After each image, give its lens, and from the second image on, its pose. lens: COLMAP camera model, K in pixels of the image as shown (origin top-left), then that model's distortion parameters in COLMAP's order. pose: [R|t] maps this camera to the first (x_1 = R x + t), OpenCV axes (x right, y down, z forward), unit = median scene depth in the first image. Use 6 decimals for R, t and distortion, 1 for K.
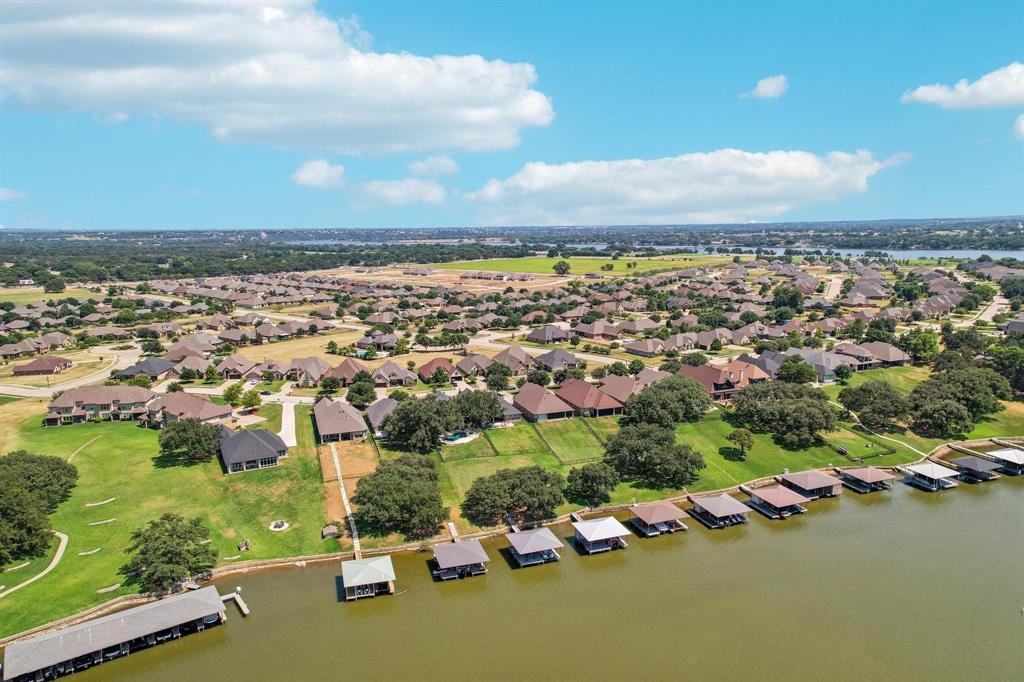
lens RADIAL K [[675.7, 0, 529.4], [0, 675.7, 340.9], [0, 0, 1]] dist [-0.028298, 0.003813]
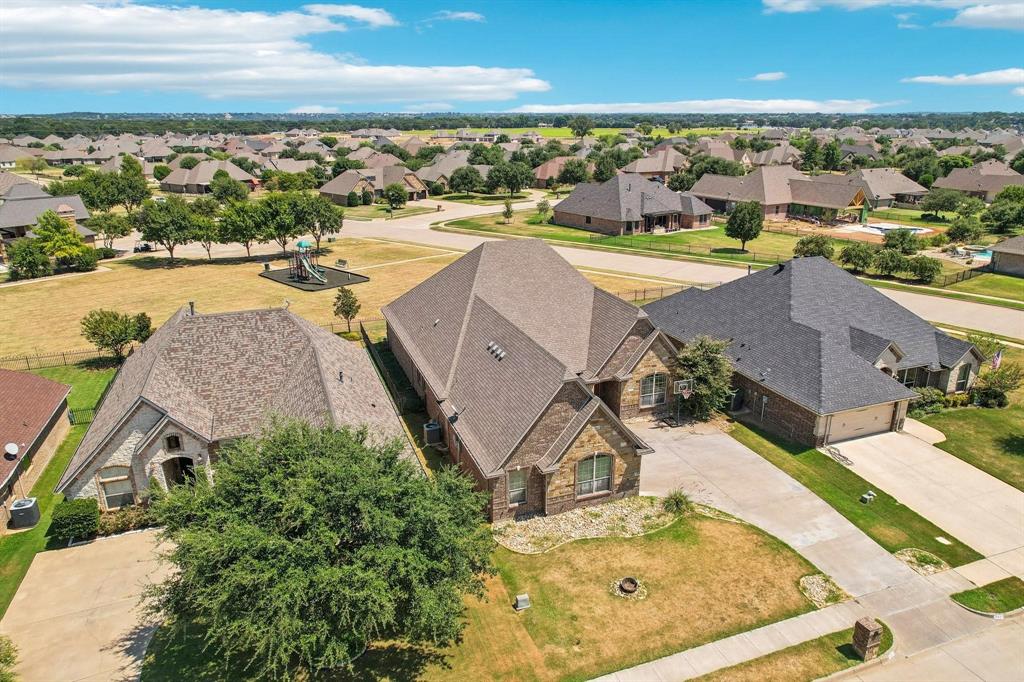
lens RADIAL K [[675.7, 0, 529.4], [0, 675.7, 340.9], [0, 0, 1]] dist [-0.028298, 0.003813]
pose [[0.999973, 0.005180, 0.005221, -0.007386], [-0.005906, 0.988635, 0.150220, 0.002819], [-0.004383, -0.150247, 0.988639, 0.325621]]
